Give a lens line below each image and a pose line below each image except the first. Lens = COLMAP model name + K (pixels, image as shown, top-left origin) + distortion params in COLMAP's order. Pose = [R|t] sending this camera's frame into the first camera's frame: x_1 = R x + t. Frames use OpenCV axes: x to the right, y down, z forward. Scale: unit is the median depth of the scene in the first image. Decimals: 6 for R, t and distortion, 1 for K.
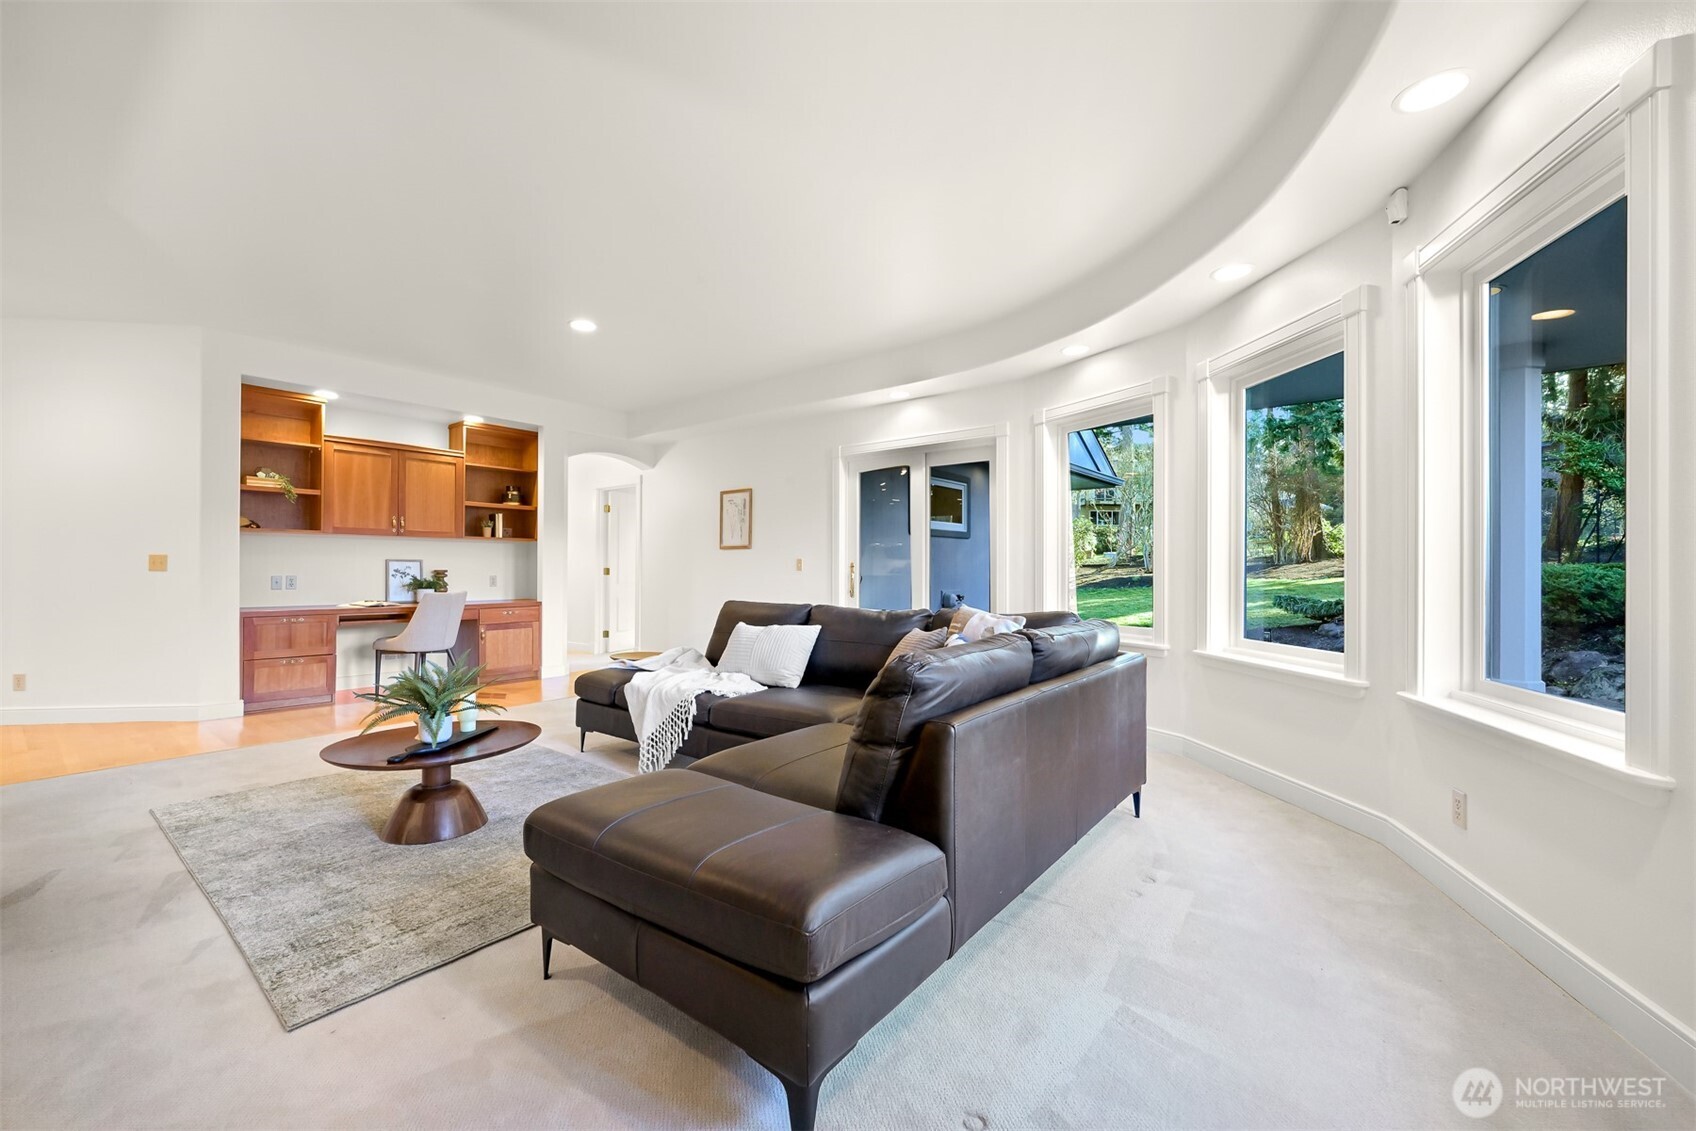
lens RADIAL K [[681.5, 0, 861.7], [0, 681.5, 565.9], [0, 0, 1]] dist [0.000209, -0.000041]
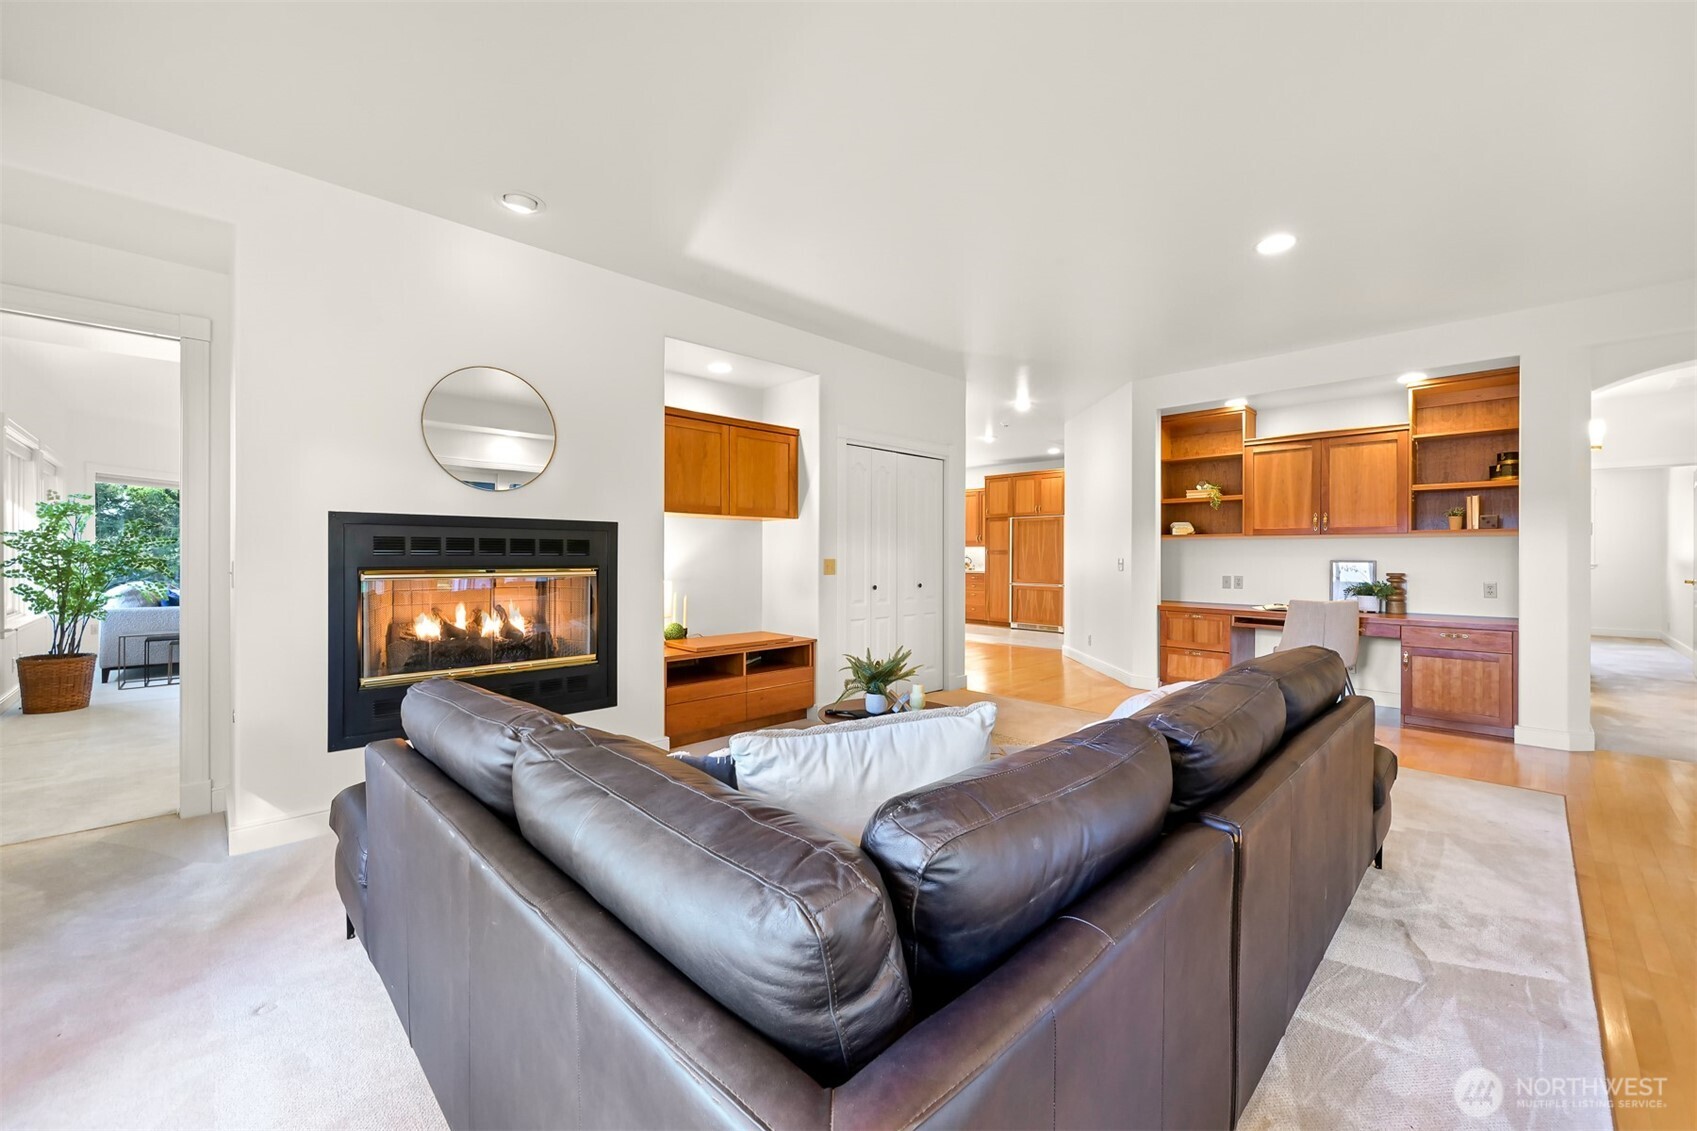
lens RADIAL K [[667.6, 0, 845.7], [0, 667.6, 557.6], [0, 0, 1]] dist [0.000216, 0.000023]
pose [[-0.158338, 0.001618, -0.987384, 0.286995], [0.001615, 0.999998, 0.001380, -0.016035], [0.987384, -0.001376, -0.158340, 0.518100]]
